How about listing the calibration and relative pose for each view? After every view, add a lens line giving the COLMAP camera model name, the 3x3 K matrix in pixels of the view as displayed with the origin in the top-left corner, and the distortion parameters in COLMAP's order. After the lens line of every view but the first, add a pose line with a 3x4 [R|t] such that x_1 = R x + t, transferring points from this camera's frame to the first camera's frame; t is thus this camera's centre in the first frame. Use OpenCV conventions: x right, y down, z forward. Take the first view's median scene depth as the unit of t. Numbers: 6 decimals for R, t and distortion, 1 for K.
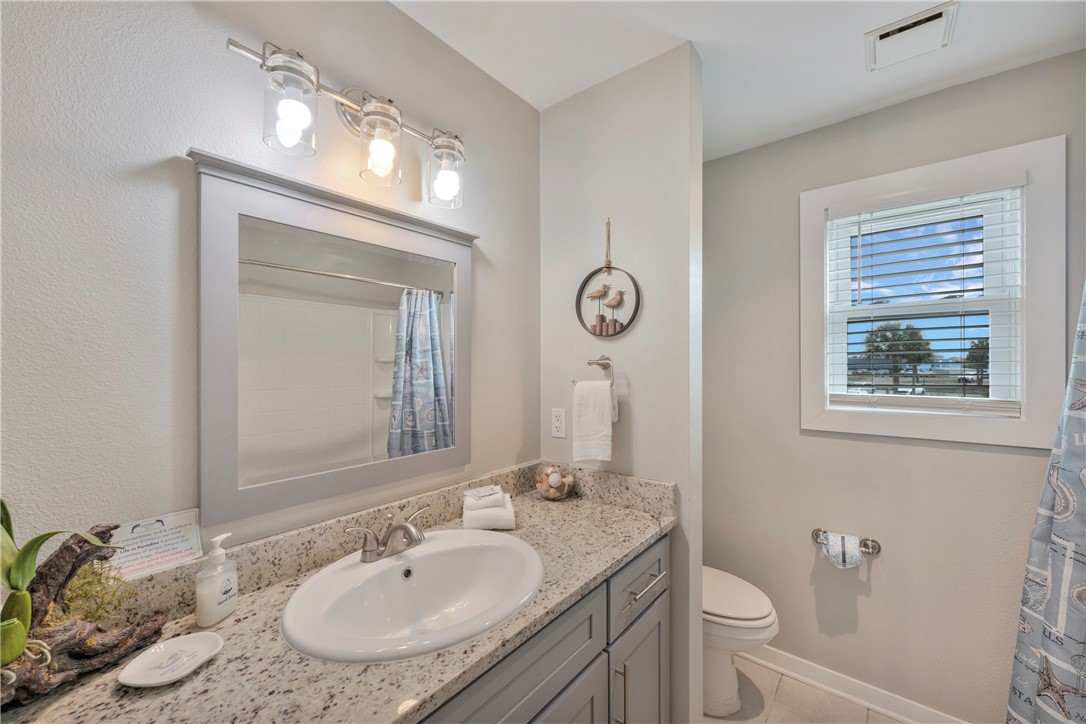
lens RADIAL K [[432.0, 0, 540.6], [0, 432.0, 366.6], [0, 0, 1]] dist [0.000593, -0.001413]
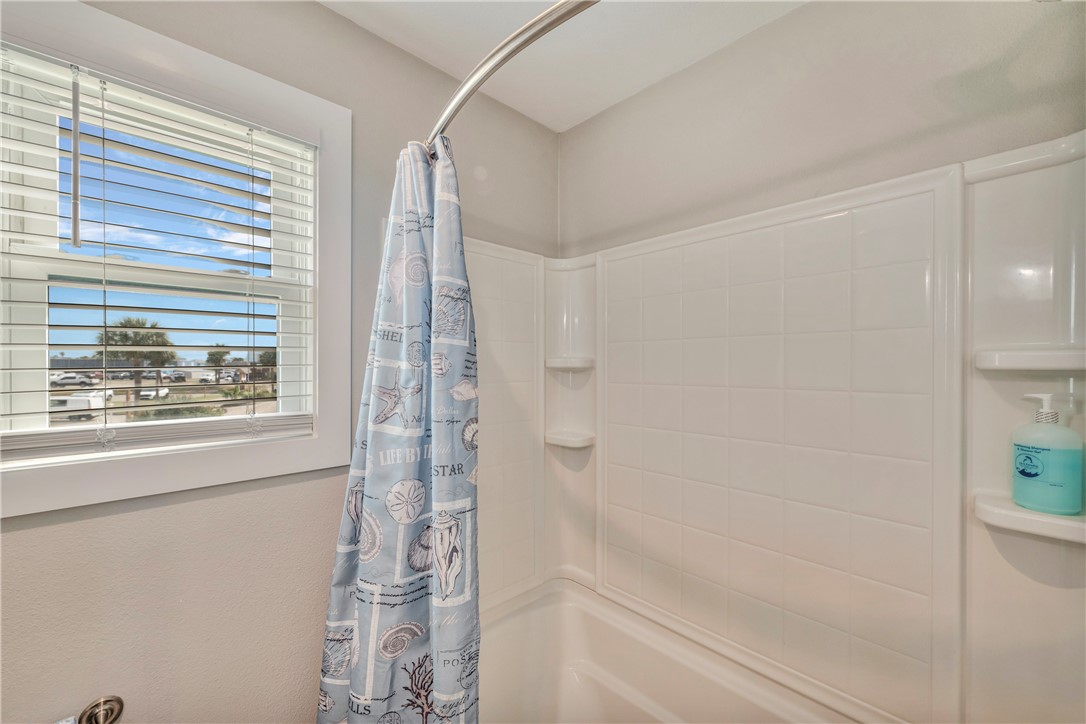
lens RADIAL K [[432.0, 0, 542.9], [0, 432.0, 365.4], [0, 0, 1]] dist [0.000593, -0.001413]
pose [[0.128053, 0.001843, 0.991766, 0.360478], [0.004705, 0.999986, -0.002465, -0.006515], [-0.991756, 0.004982, 0.128042, 0.462117]]
